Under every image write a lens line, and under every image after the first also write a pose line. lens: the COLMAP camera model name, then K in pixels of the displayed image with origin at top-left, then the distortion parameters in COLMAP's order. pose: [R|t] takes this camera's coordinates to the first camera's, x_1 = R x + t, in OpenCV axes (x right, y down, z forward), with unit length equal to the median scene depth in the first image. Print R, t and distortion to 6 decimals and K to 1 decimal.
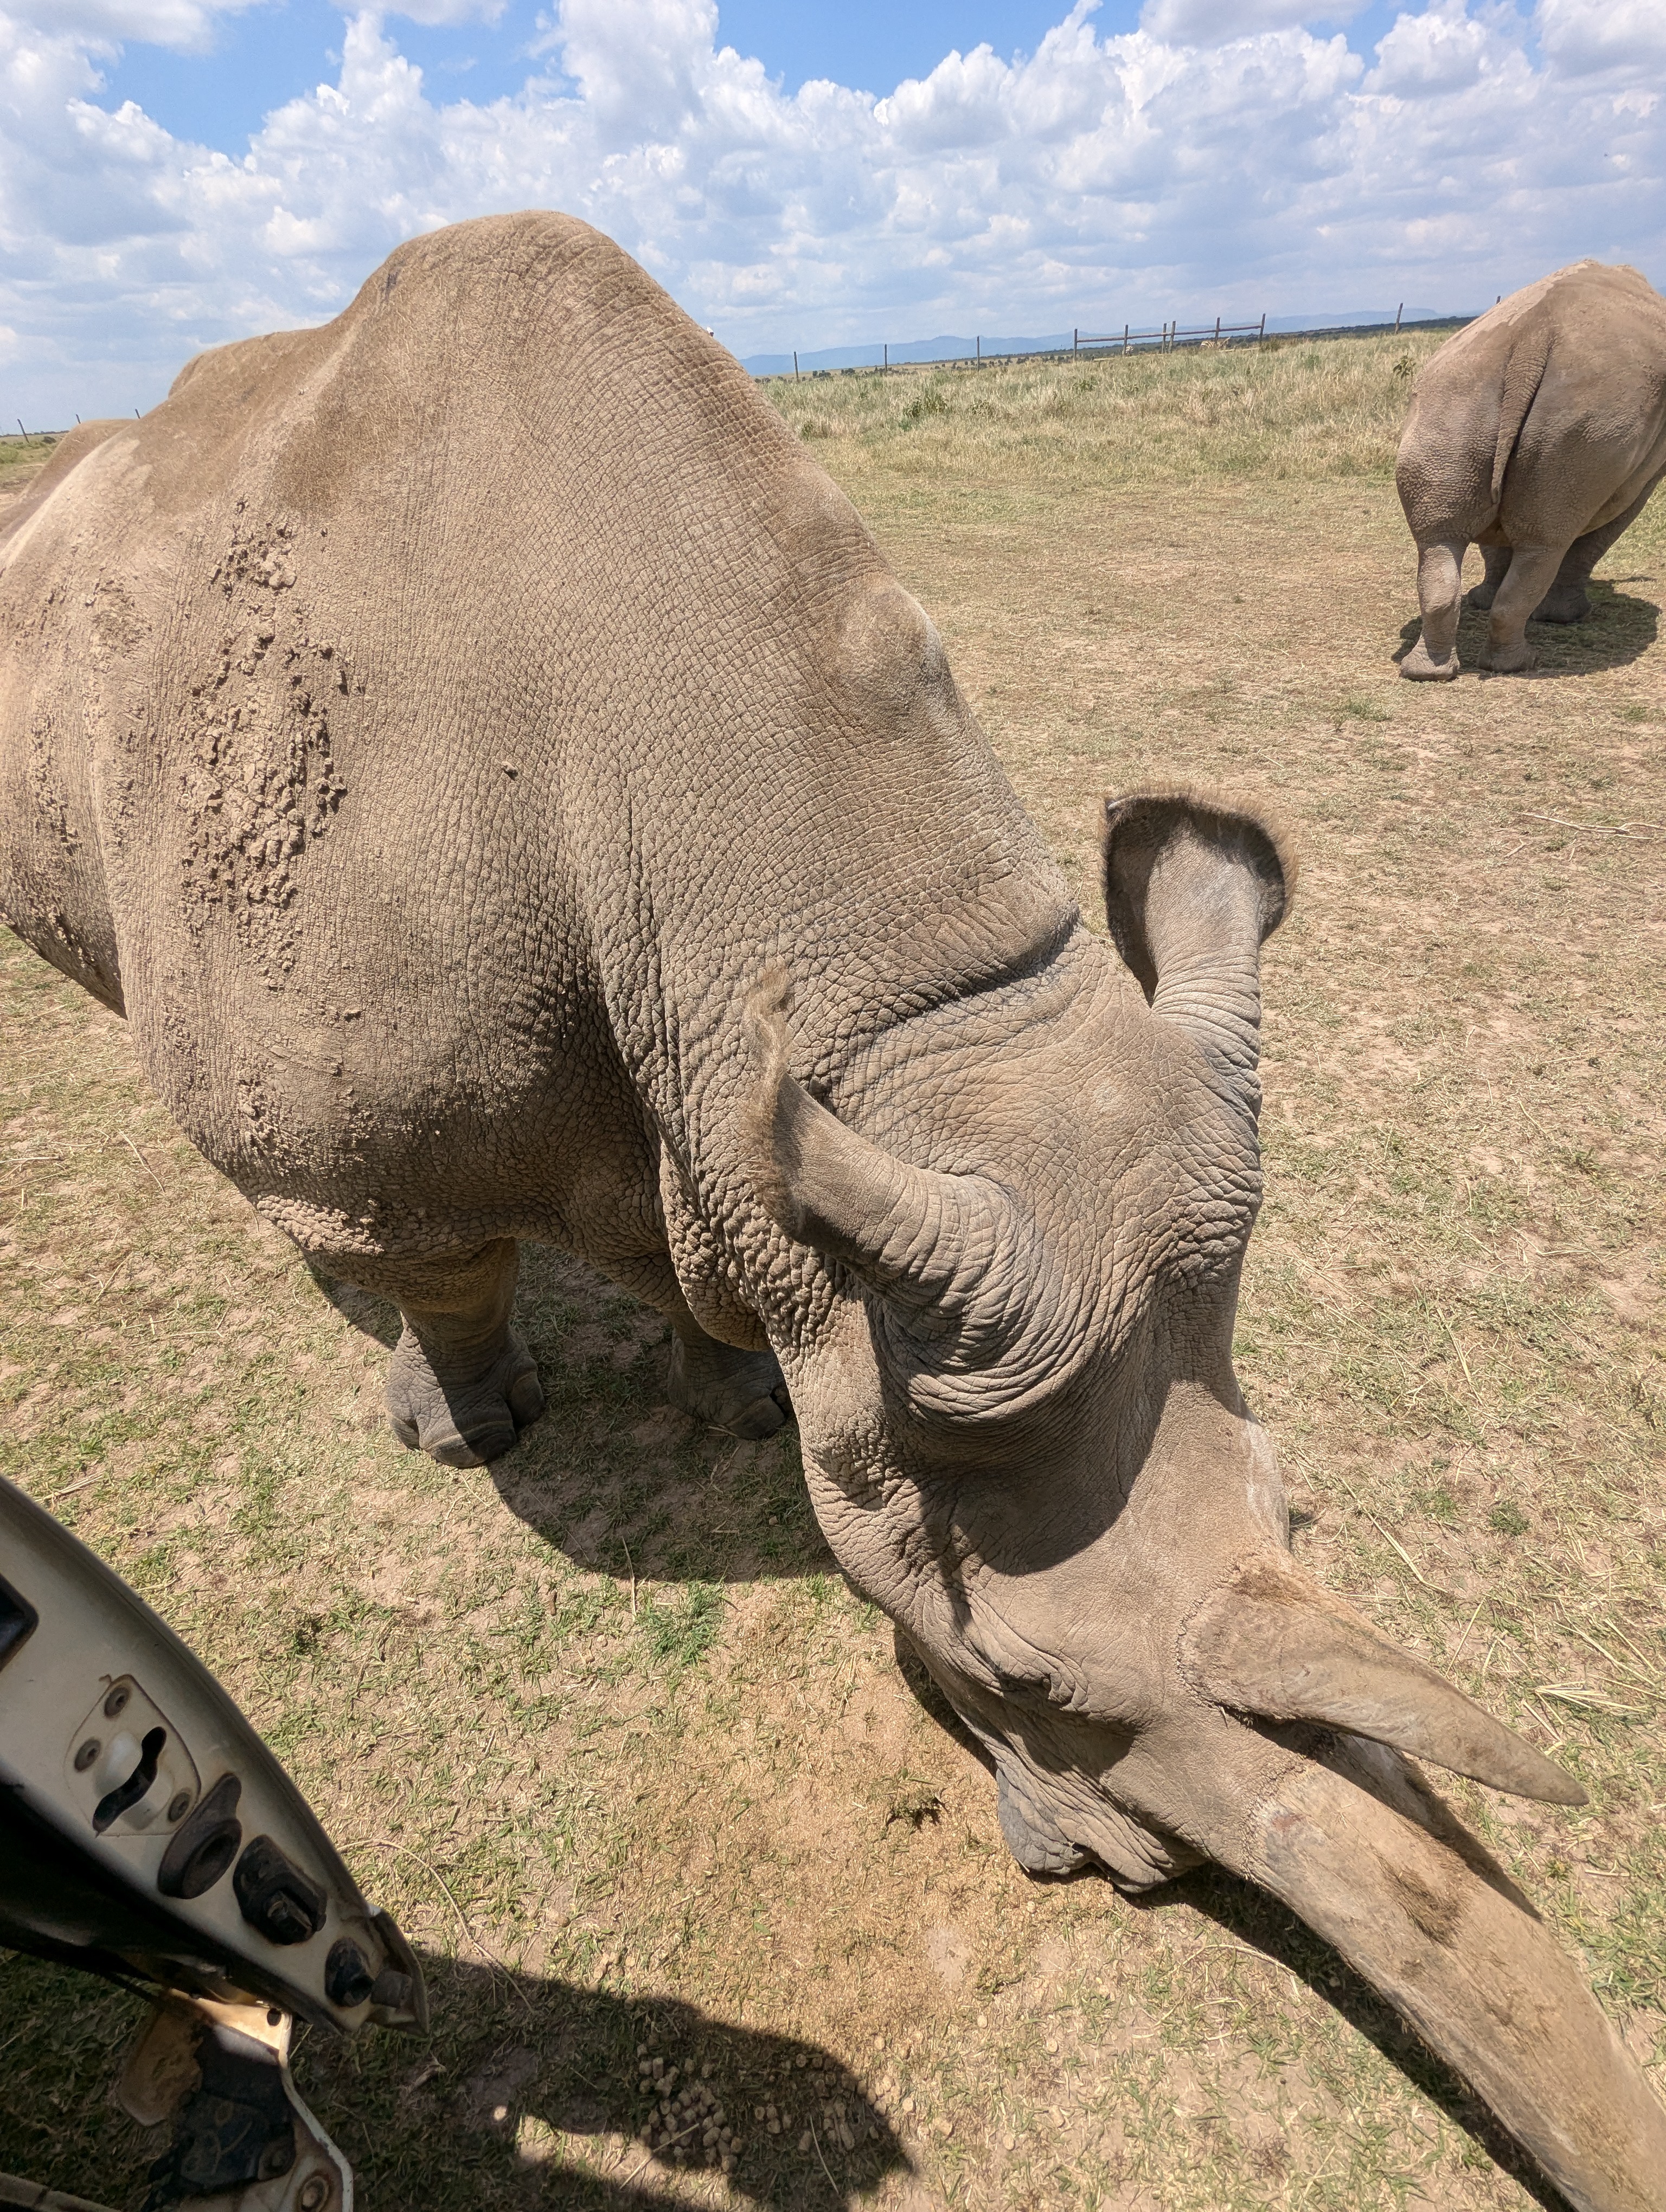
lens RADIAL K [[1080.8, 0, 825.7], [0, 1080.8, 1100.6], [0, 0, 1]] dist [-0.006959, 0.002967]
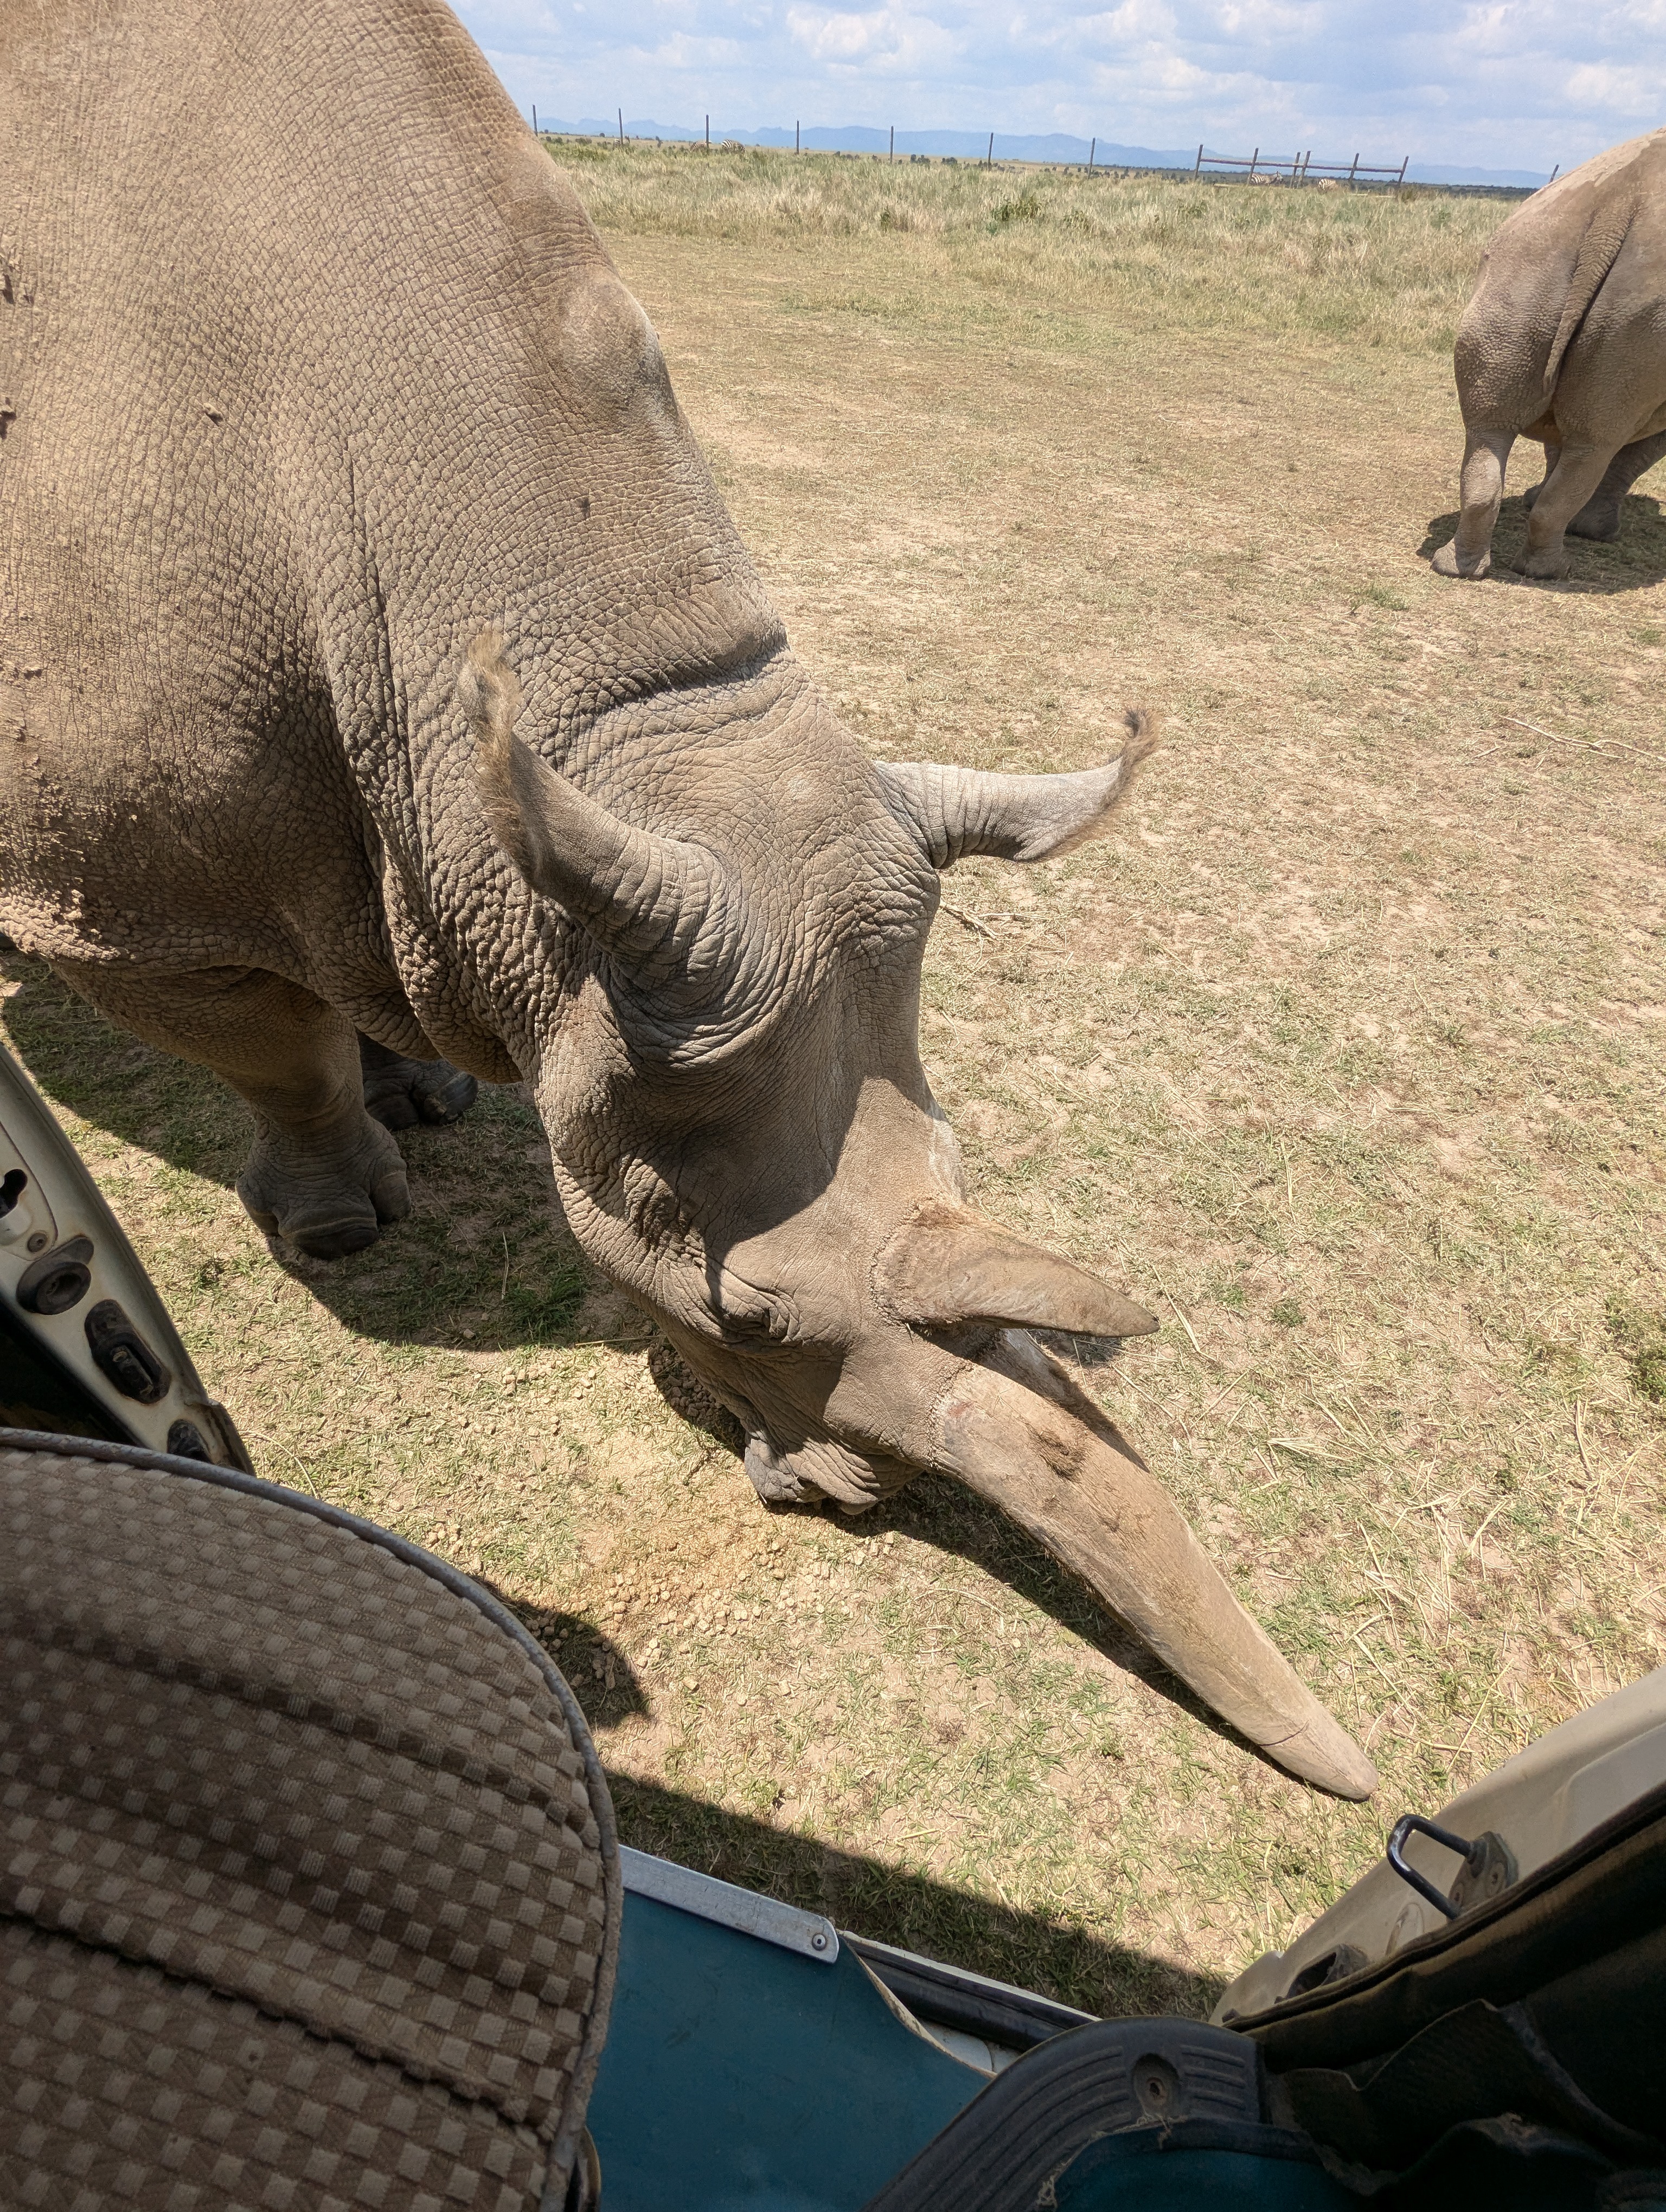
lens RADIAL K [[1080.8, 0, 829.9], [0, 1080.8, 1091.5], [0, 0, 1]] dist [-0.006959, 0.002967]
pose [[0.991639, 0.127359, 0.020790, 0.097479], [-0.128948, 0.984175, 0.121537, 0.078253], [-0.004982, -0.123201, 0.992369, -0.082825]]
